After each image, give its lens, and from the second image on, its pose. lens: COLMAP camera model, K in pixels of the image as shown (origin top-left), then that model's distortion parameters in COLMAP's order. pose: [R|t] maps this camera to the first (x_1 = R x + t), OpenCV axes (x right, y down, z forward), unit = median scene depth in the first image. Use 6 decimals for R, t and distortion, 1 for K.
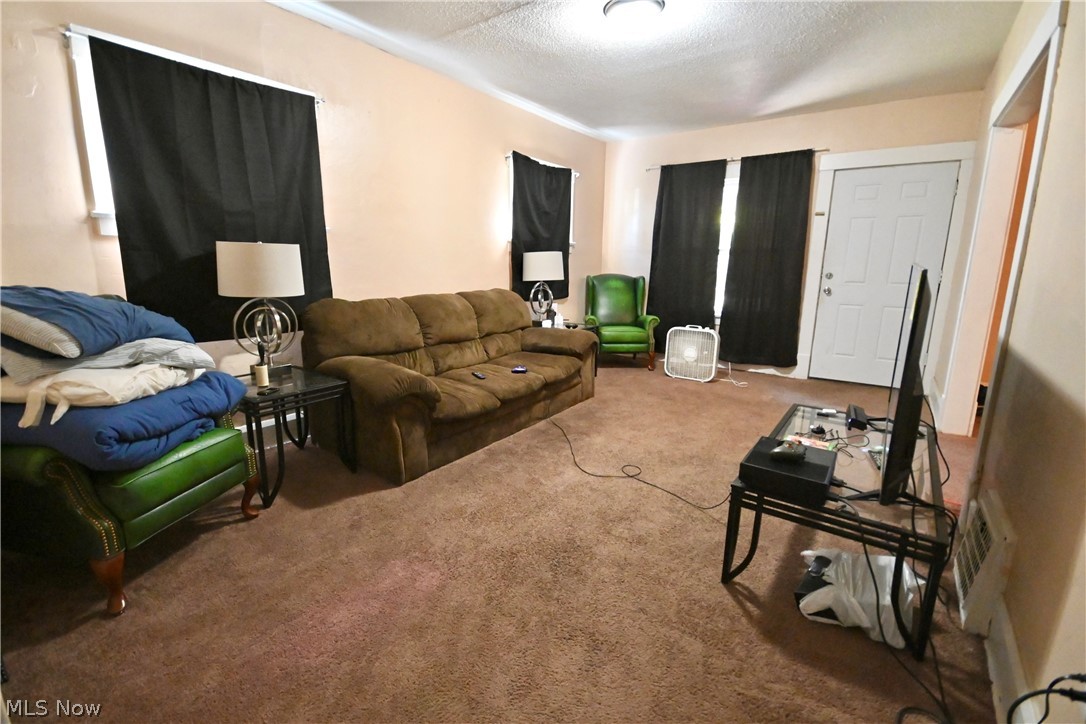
lens RADIAL K [[494.5, 0, 548.1], [0, 494.5, 357.7], [0, 0, 1]] dist [-0.003565, -0.000340]
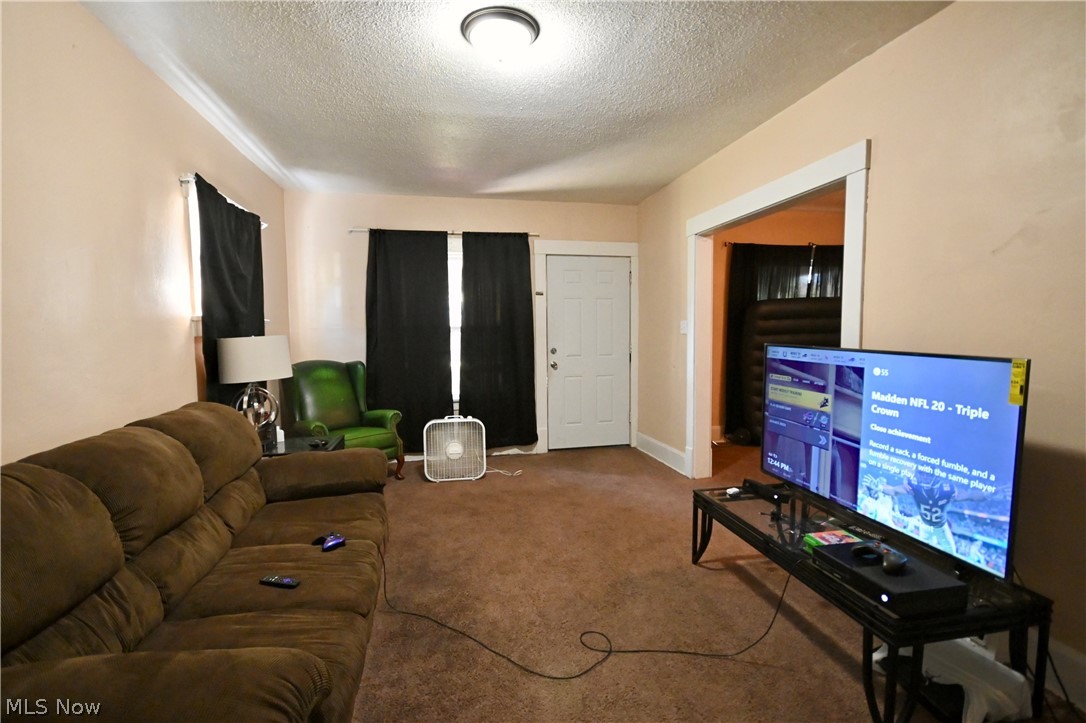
lens RADIAL K [[494.5, 0, 539.4], [0, 494.5, 364.5], [0, 0, 1]] dist [-0.003565, -0.000340]
pose [[0.682367, -0.067064, 0.727927, -0.221014], [0.158679, 0.985629, -0.057942, -0.079954], [-0.713580, 0.155045, 0.683202, 0.298019]]
